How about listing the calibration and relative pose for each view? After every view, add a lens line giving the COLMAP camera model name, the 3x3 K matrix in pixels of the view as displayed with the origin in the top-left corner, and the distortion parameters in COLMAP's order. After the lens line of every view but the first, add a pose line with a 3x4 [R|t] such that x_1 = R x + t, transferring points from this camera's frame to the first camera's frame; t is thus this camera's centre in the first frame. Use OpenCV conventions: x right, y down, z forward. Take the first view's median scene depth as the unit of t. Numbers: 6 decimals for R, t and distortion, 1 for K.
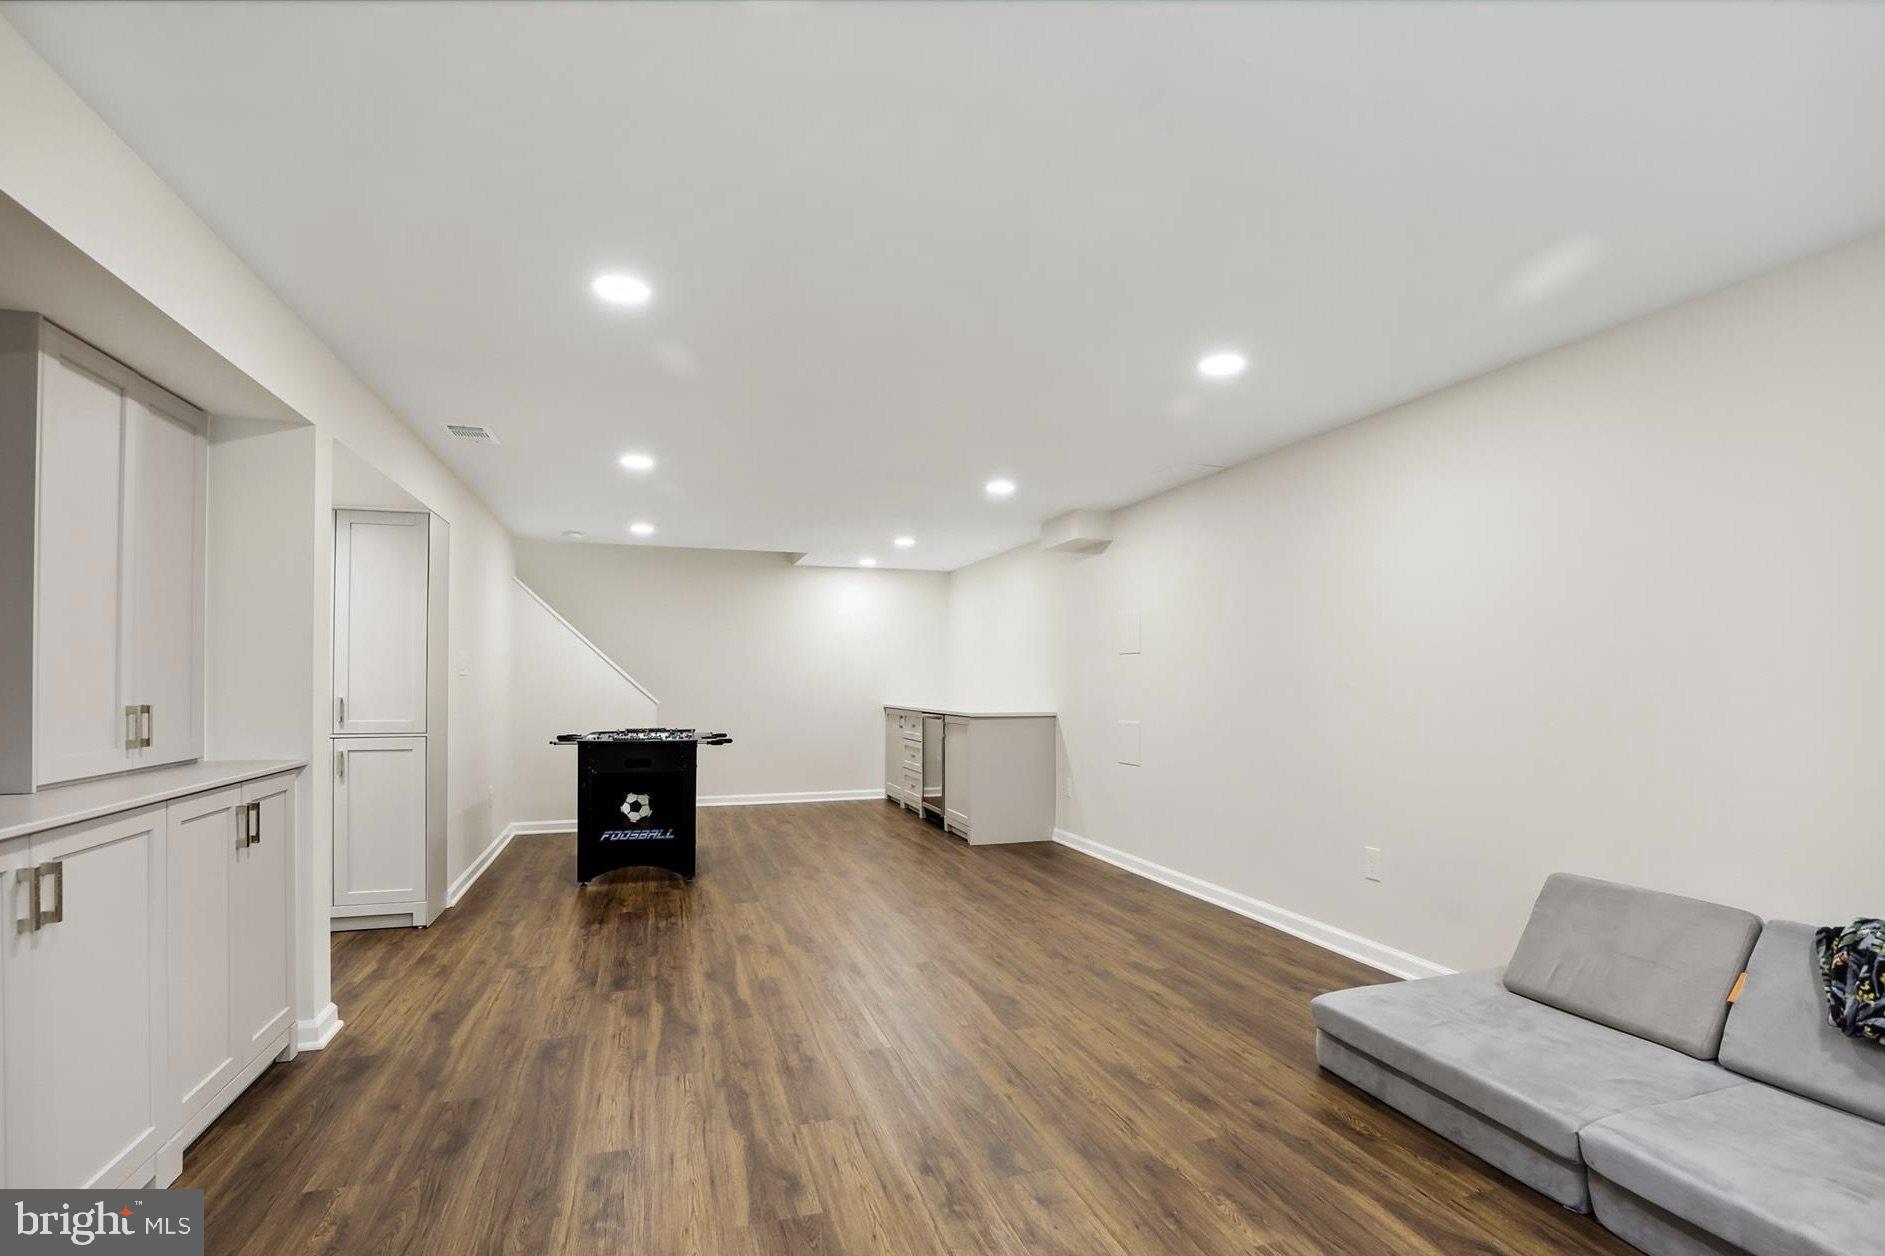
lens RADIAL K [[933.3, 0, 967.8], [0, 933.3, 684.2], [0, 0, 1]] dist [-0.004809, -0.000754]
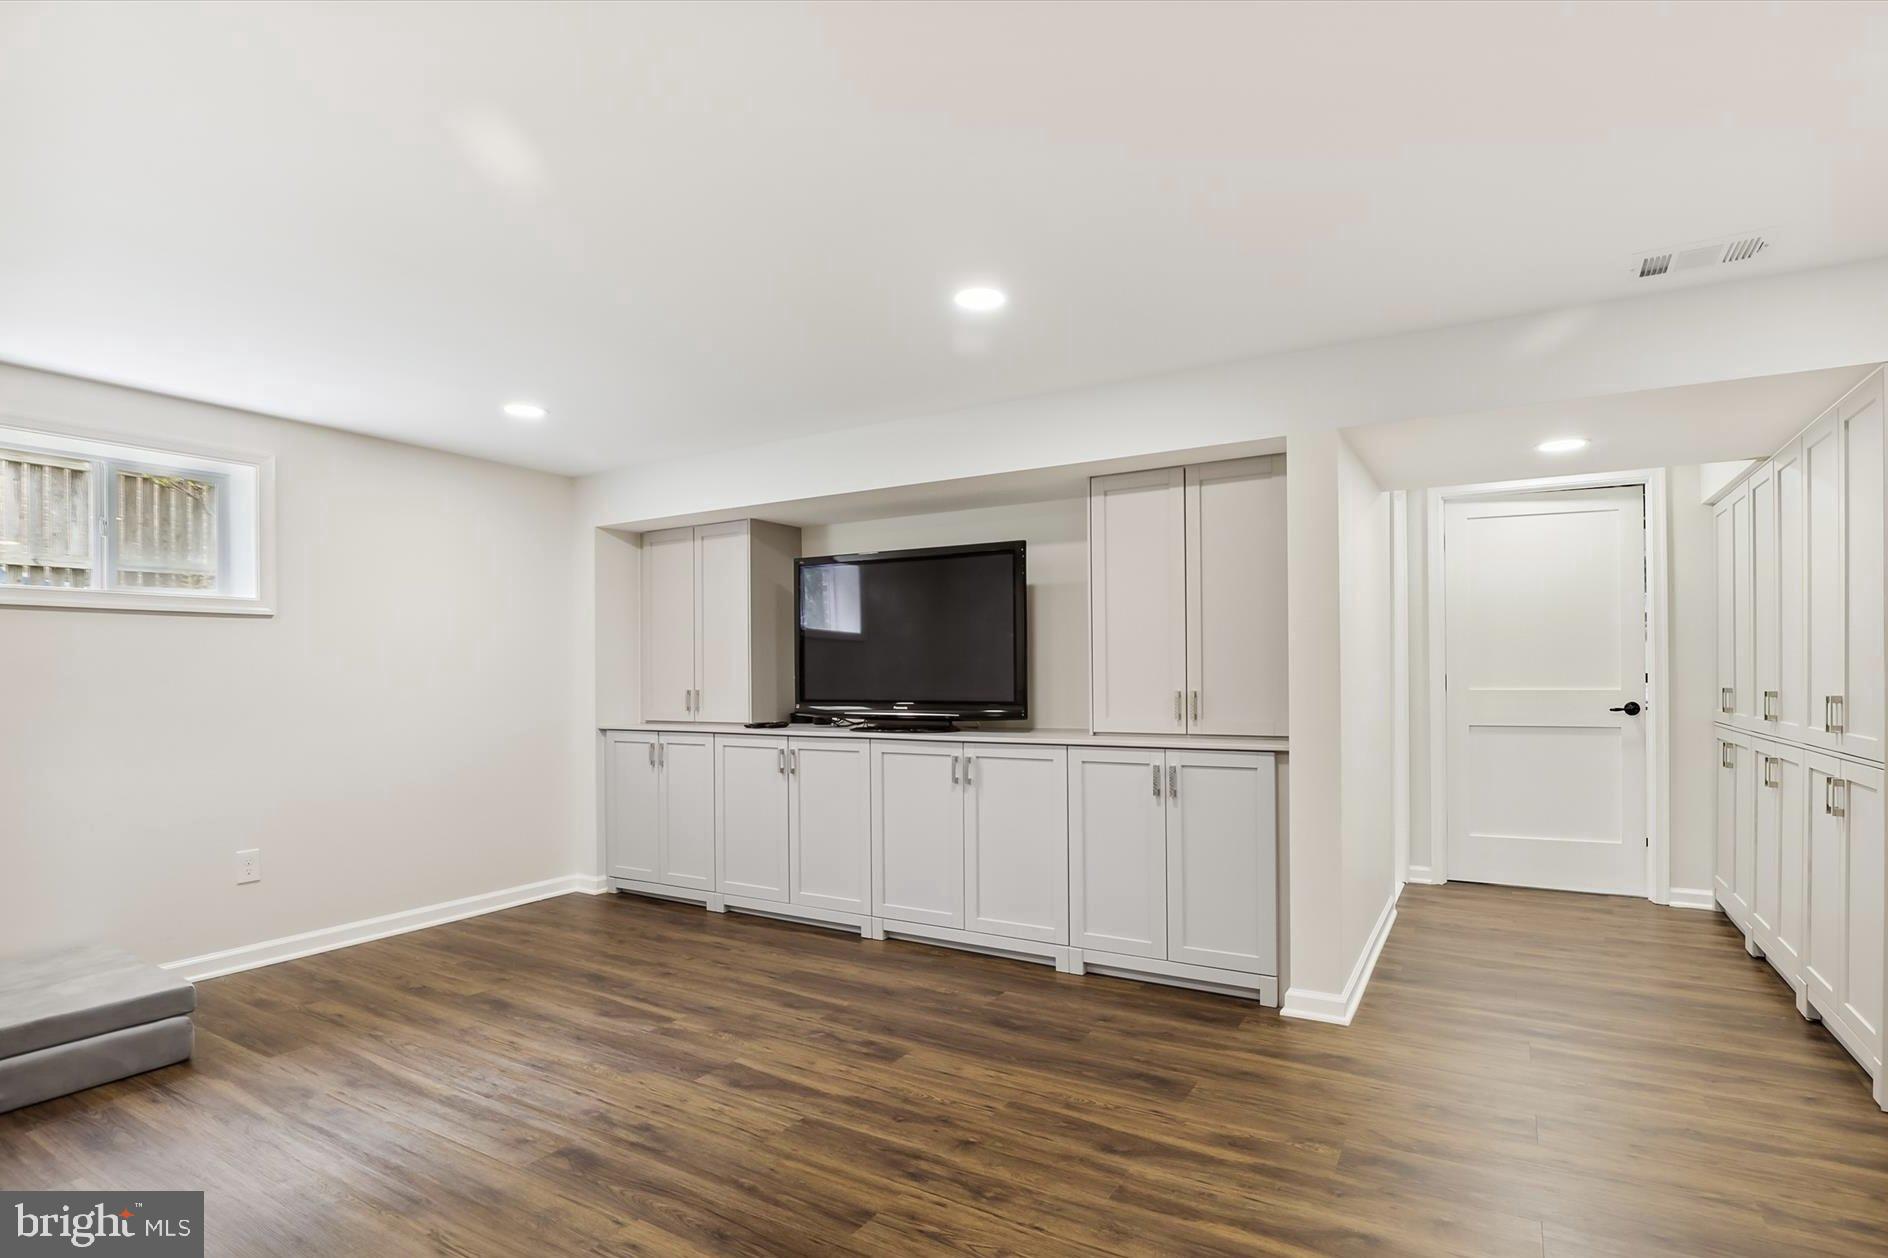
lens RADIAL K [[934.8, 0, 975.7], [0, 934.8, 671.2], [0, 0, 1]] dist [-0.004809, -0.000754]
pose [[-0.750263, 0.004470, -0.661125, 0.319118], [0.008937, 0.999954, -0.003380, -0.009736], [0.661080, -0.008444, -0.750268, 1.715172]]
